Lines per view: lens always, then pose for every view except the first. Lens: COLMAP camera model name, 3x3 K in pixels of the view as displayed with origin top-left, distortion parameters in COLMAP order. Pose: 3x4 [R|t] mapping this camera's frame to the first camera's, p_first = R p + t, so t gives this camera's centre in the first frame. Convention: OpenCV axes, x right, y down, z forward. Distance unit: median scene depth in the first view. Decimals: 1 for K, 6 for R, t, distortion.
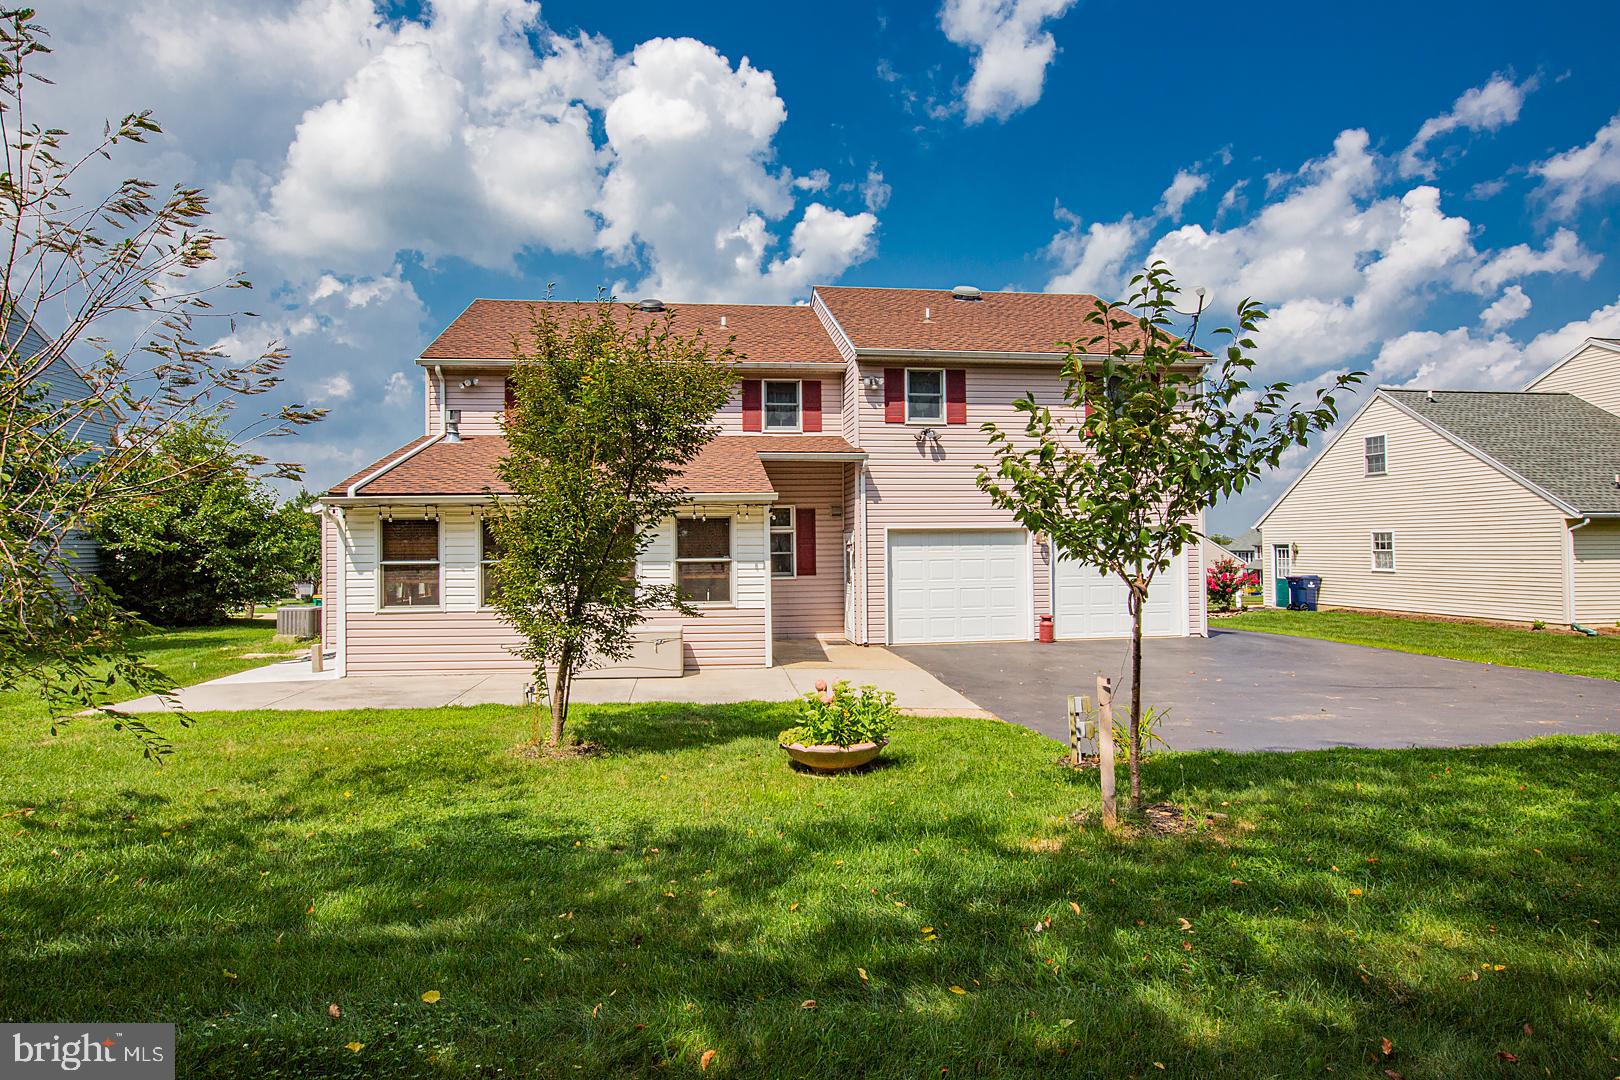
lens RADIAL K [[930.0, 0, 809.5], [0, 930.0, 543.5], [0, 0, 1]] dist [0.000668, 0.013778]
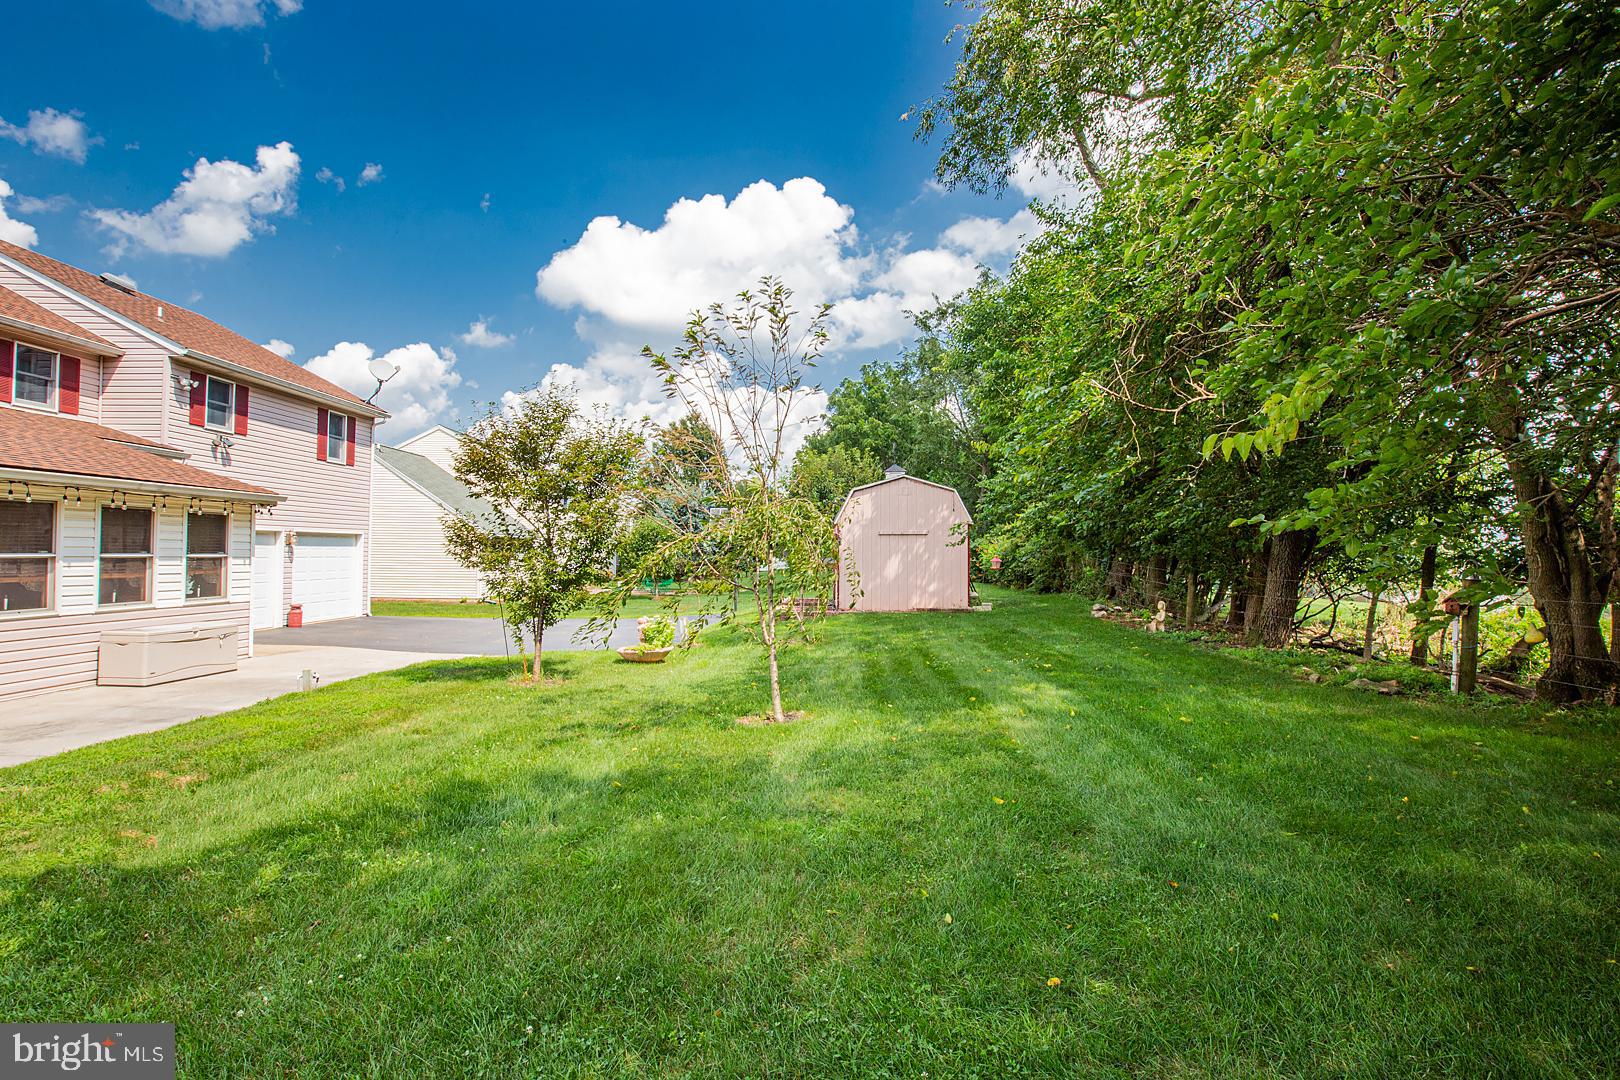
lens RADIAL K [[829.6, 0, 787.4], [0, 829.6, 539.9], [0, 0, 1]] dist [-0.024889, 0.024885]
pose [[0.189645, 0.029243, 0.981417, -0.675324], [-0.019579, 0.999470, -0.025998, 0.008873], [-0.981658, -0.014285, 0.190117, 0.176655]]
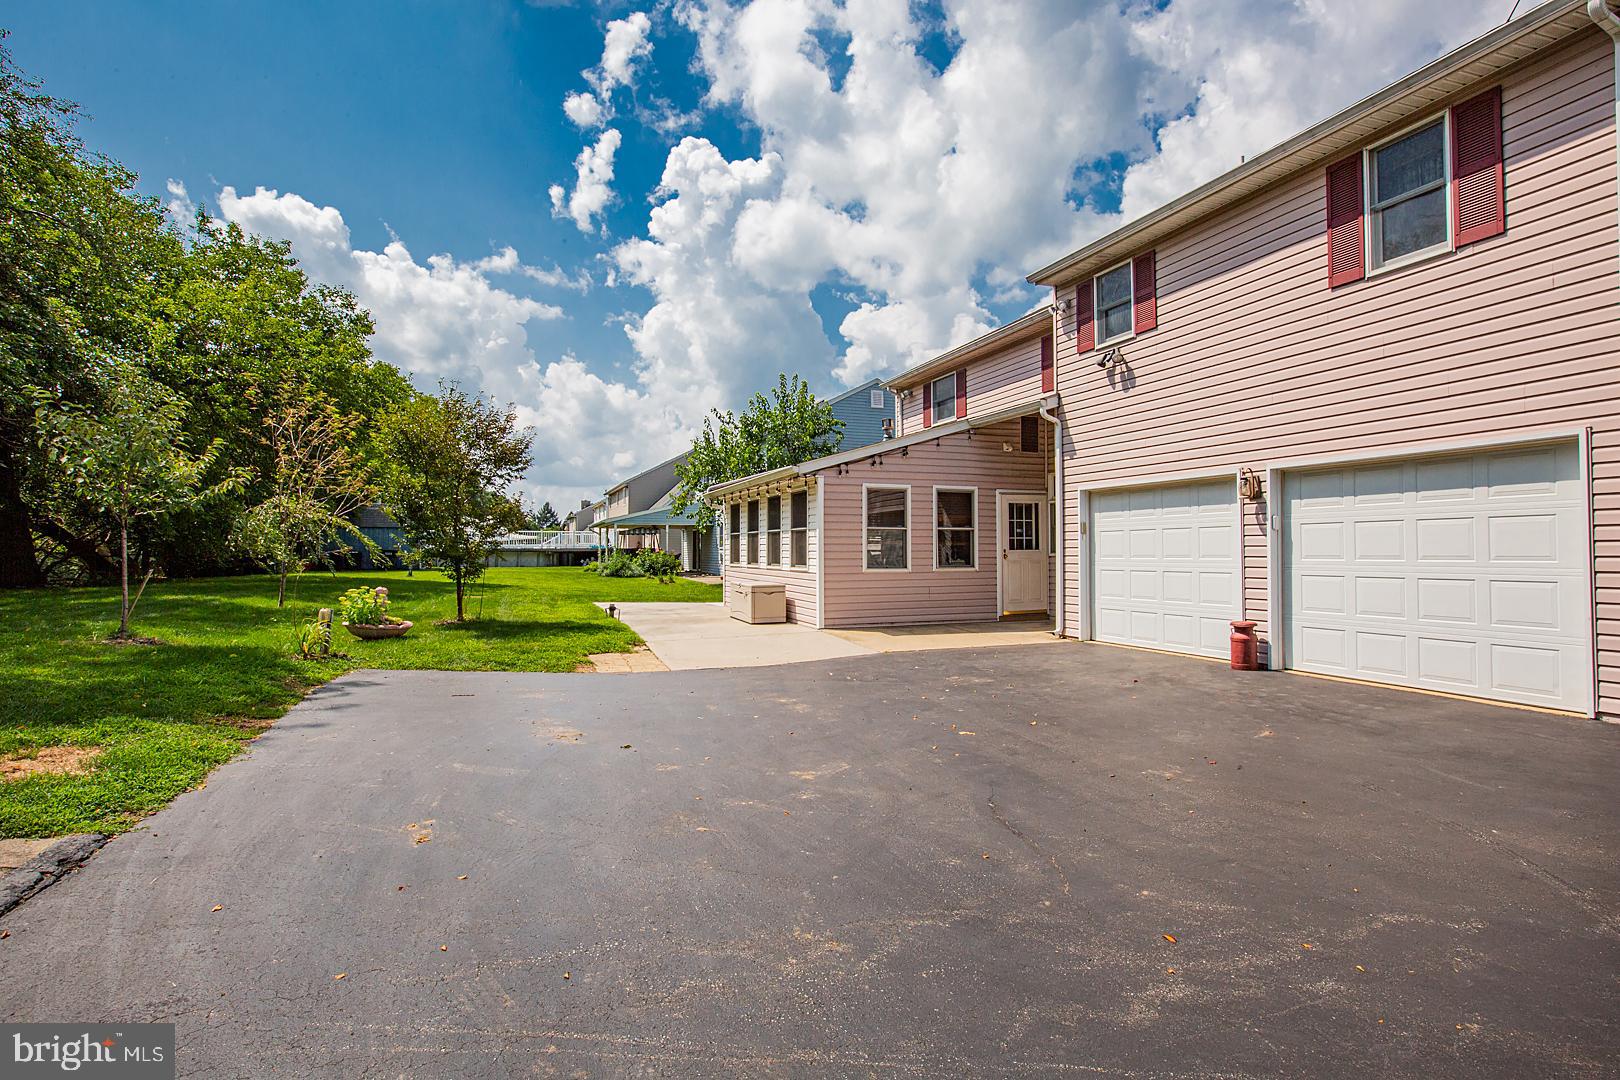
lens RADIAL K [[829.6, 0, 767.0], [0, 829.6, 524.8], [0, 0, 1]] dist [-0.024889, 0.024885]
pose [[0.171625, -0.020255, -0.984954, 0.710122], [-0.002005, 0.999779, -0.020909, 0.027539], [0.985160, 0.005564, 0.171547, 0.620678]]
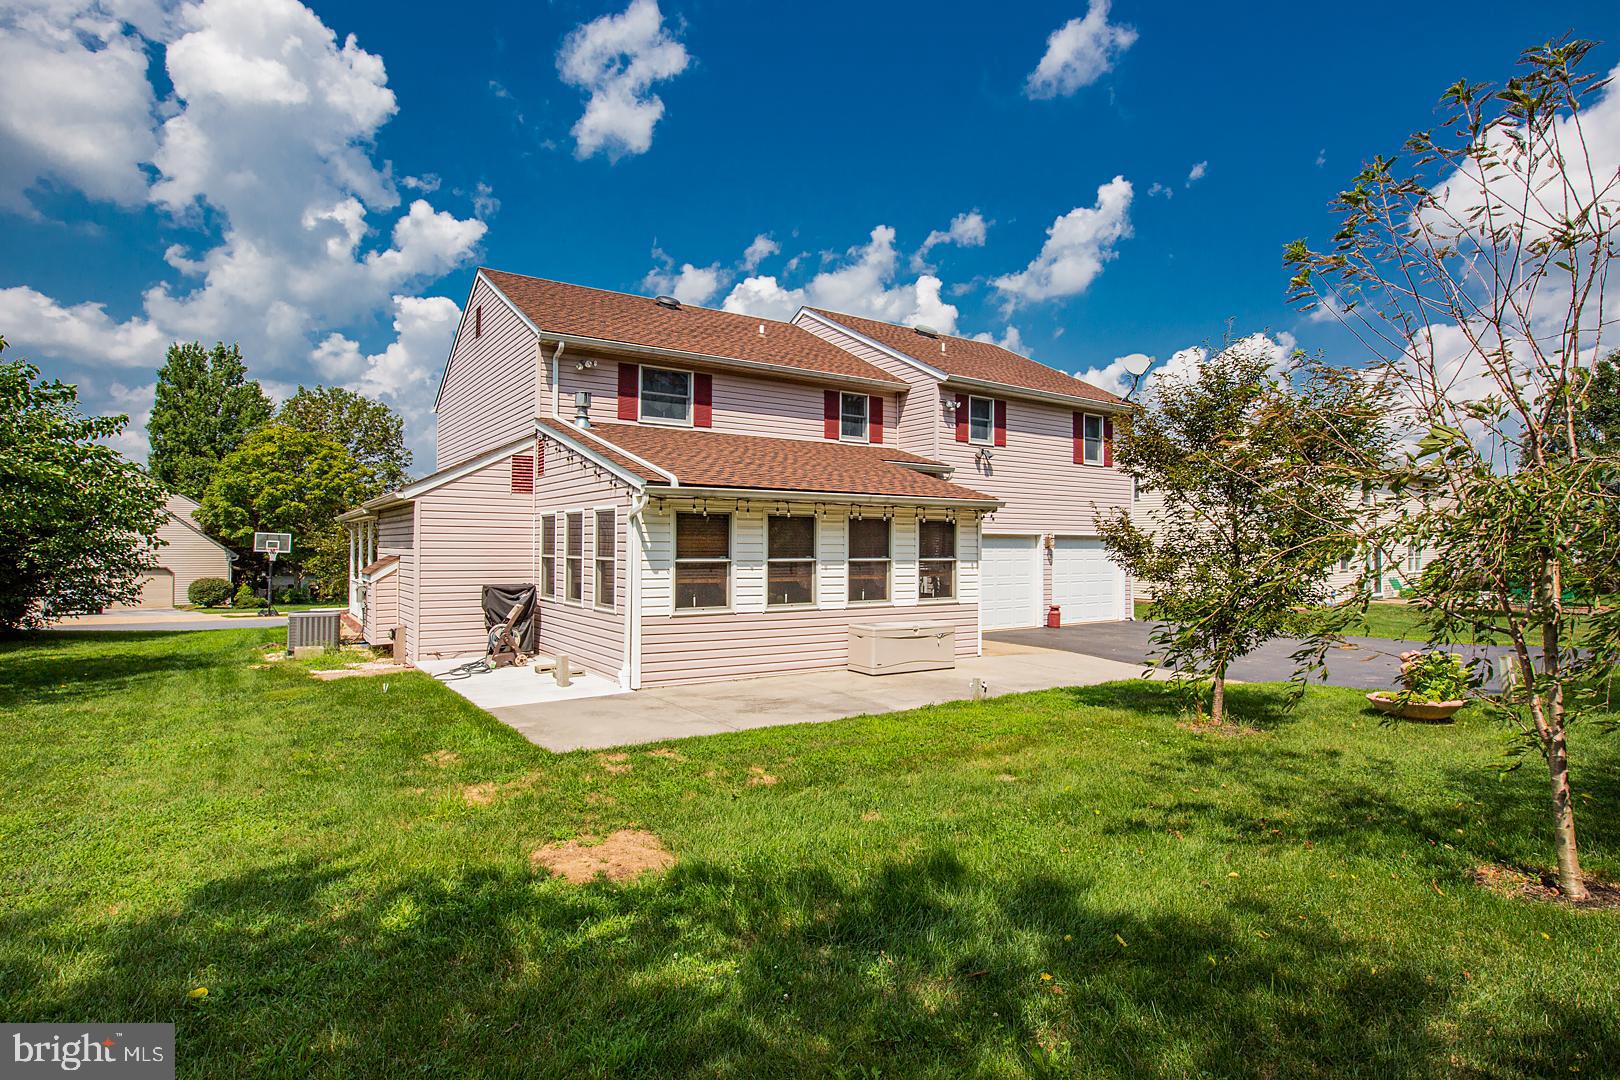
lens RADIAL K [[829.6, 0, 818.7], [0, 829.6, 547.7], [0, 0, 1]] dist [-0.024889, 0.024885]
pose [[0.897031, 0.015258, 0.441705, -0.515466], [-0.018708, 0.999819, 0.003455, 0.001935], [-0.441572, -0.011363, 0.897154, 0.153417]]
